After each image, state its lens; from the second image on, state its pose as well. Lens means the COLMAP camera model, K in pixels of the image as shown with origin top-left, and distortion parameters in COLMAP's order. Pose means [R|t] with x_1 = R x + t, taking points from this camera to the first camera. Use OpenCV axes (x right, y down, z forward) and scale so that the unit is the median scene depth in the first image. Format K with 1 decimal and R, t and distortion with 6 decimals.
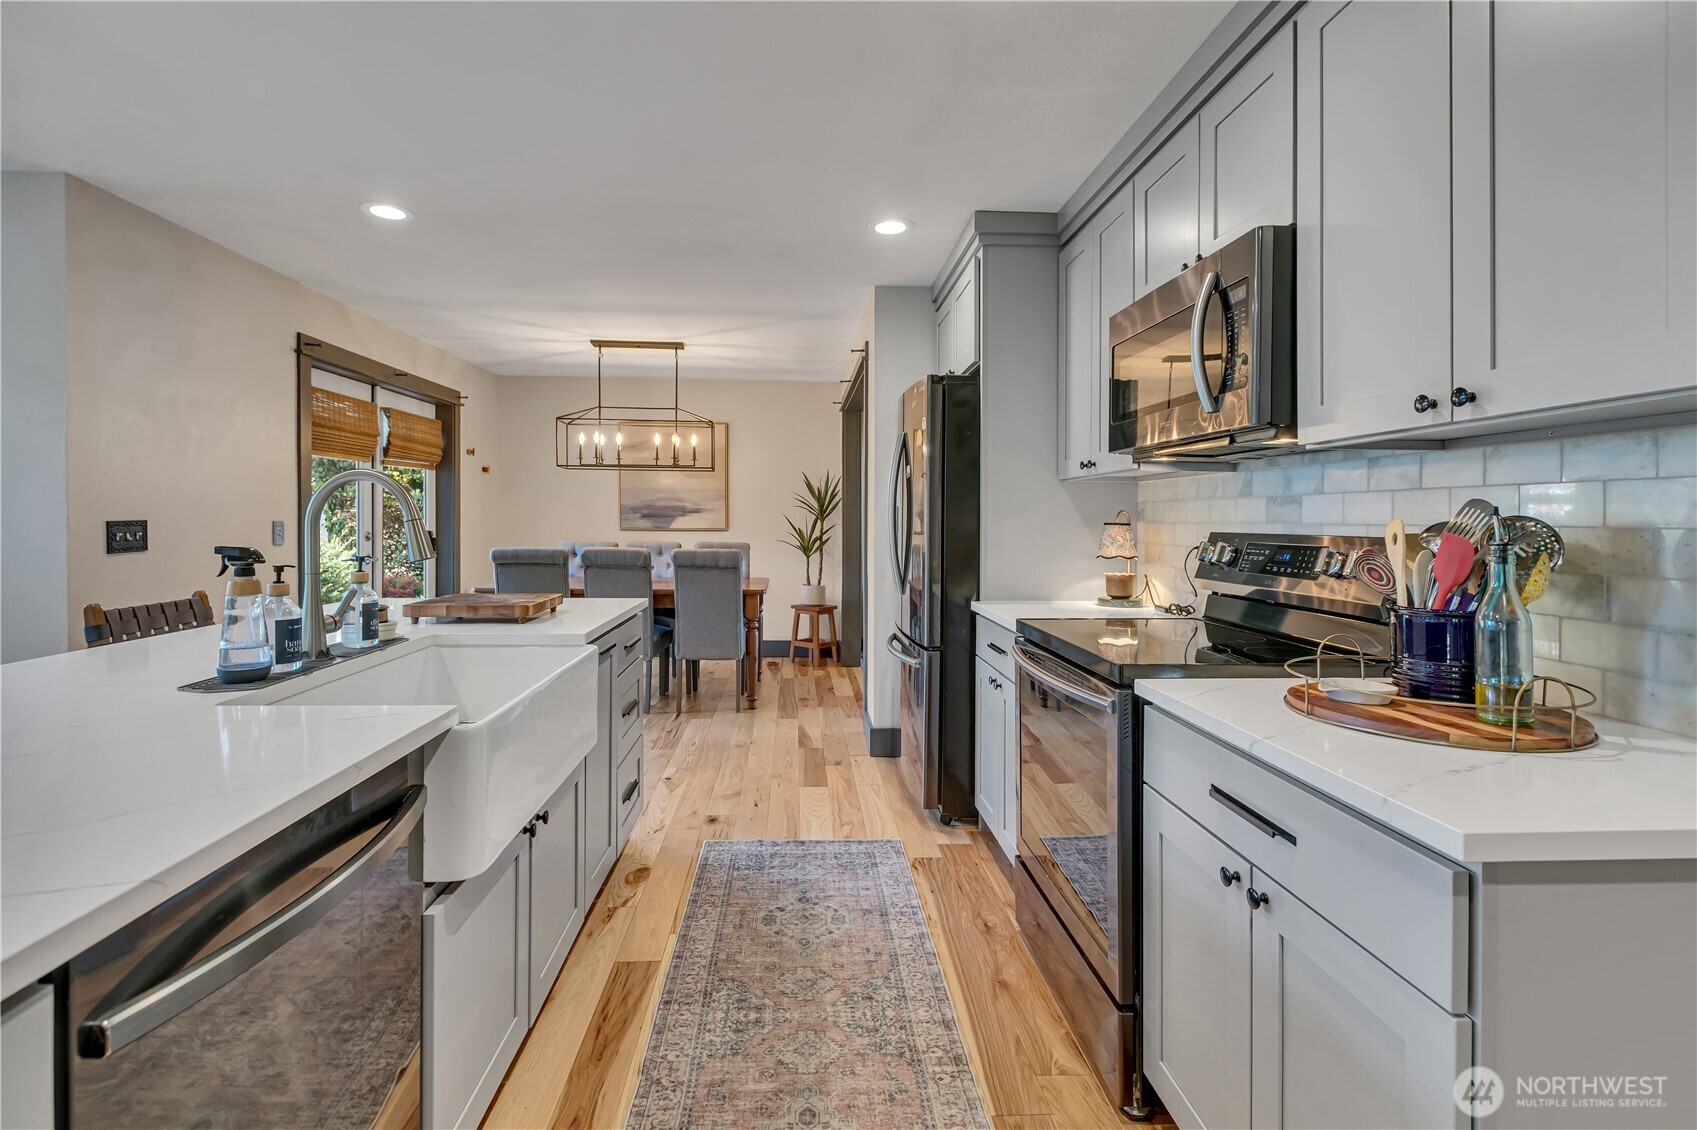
lens RADIAL K [[789.4, 0, 829.4], [0, 789.4, 521.5], [0, 0, 1]] dist [0.003034, -0.002027]
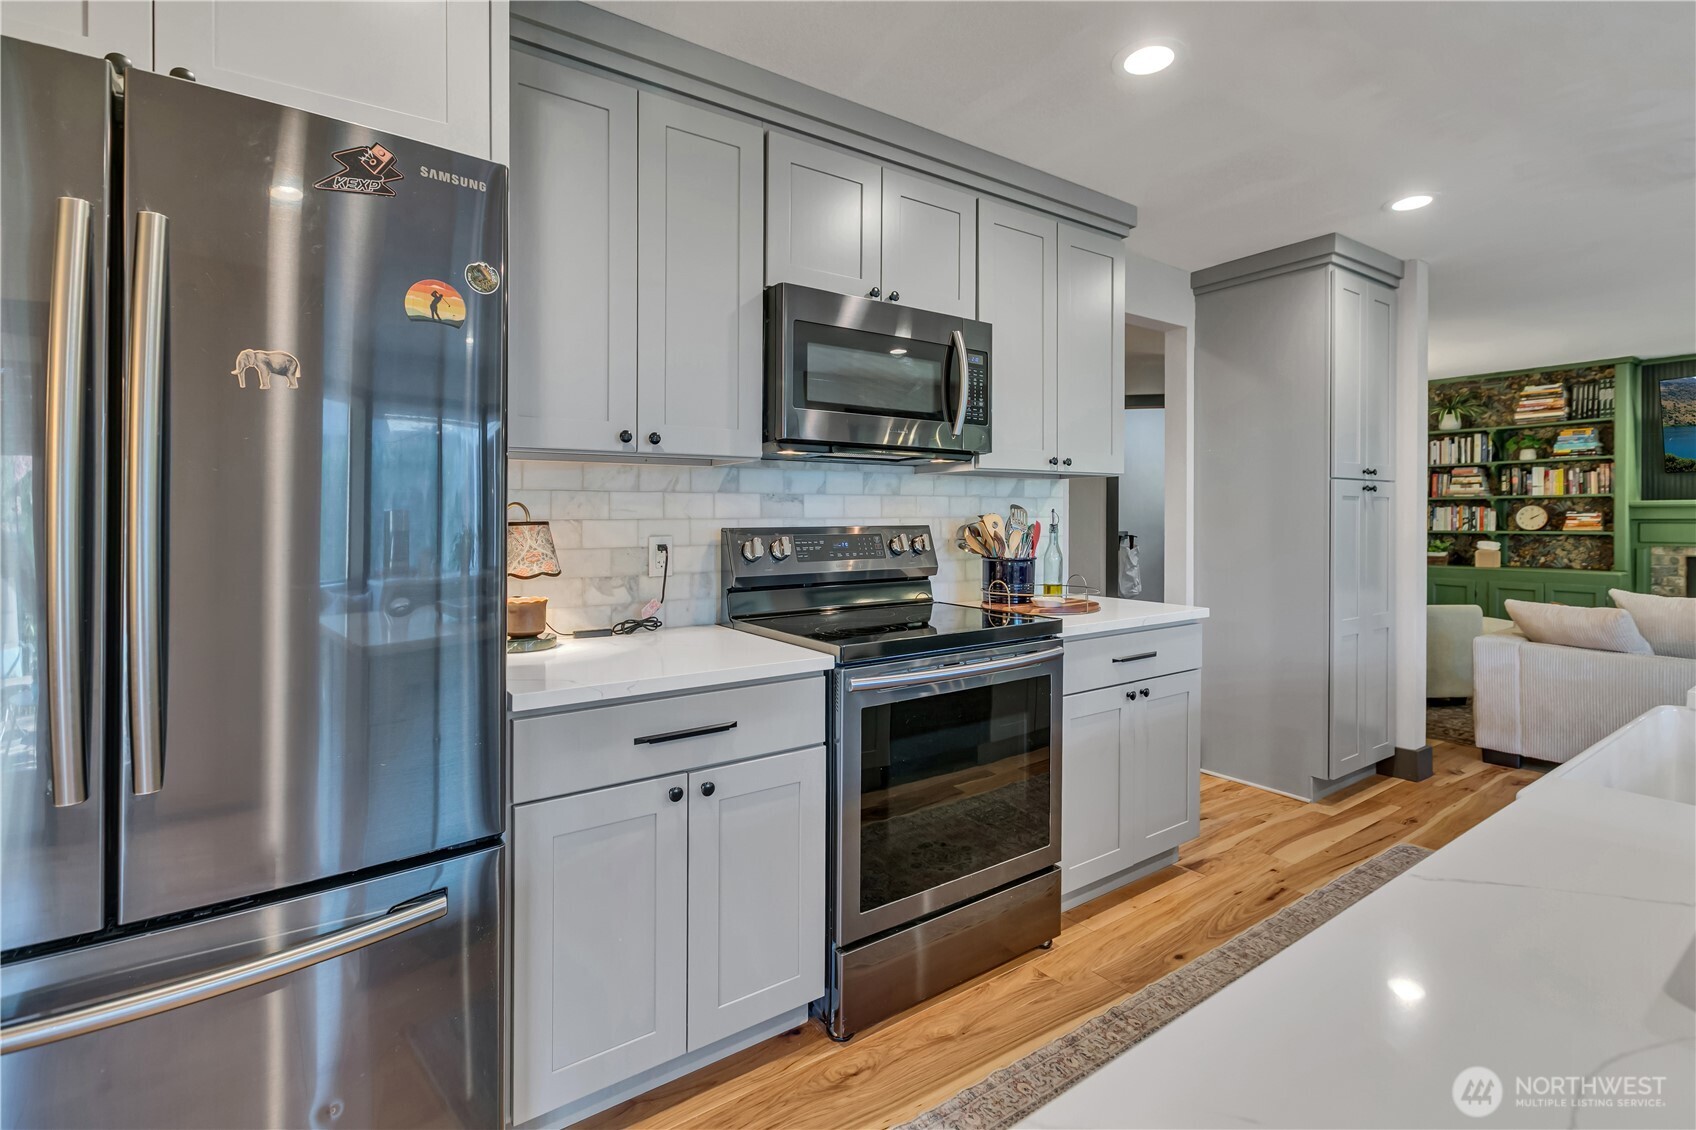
lens RADIAL K [[781.5, 0, 852.3], [0, 781.5, 531.3], [0, 0, 1]] dist [0.002153, -0.004070]
pose [[-0.534791, -0.024941, 0.844616, -0.305967], [0.001992, 0.999524, 0.030776, -0.009181], [-0.844982, 0.018141, -0.534487, 1.063691]]
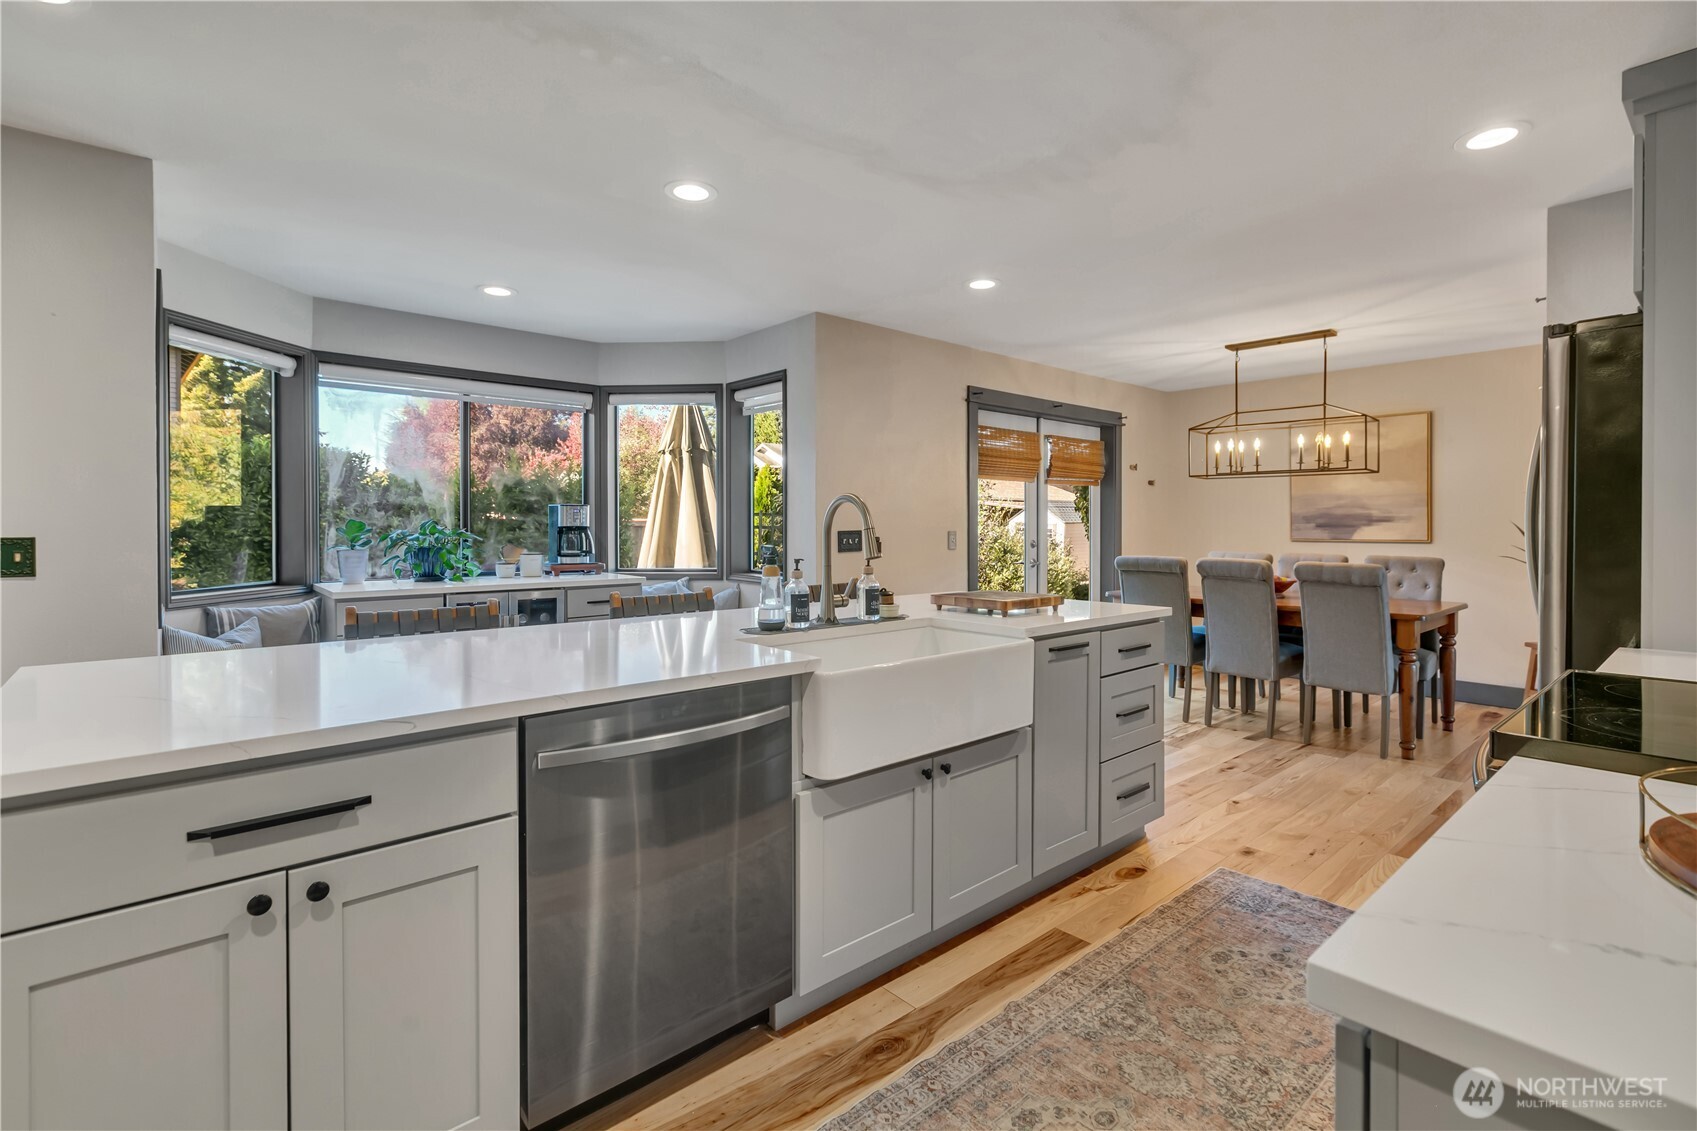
lens RADIAL K [[782.0, 0, 860.1], [0, 782.0, 539.6], [0, 0, 1]] dist [0.002153, -0.004070]
pose [[0.627520, 0.008208, -0.778557, 0.286923], [-0.001186, 0.999953, 0.009586, 0.001651], [0.778599, -0.005092, 0.627501, 0.069715]]
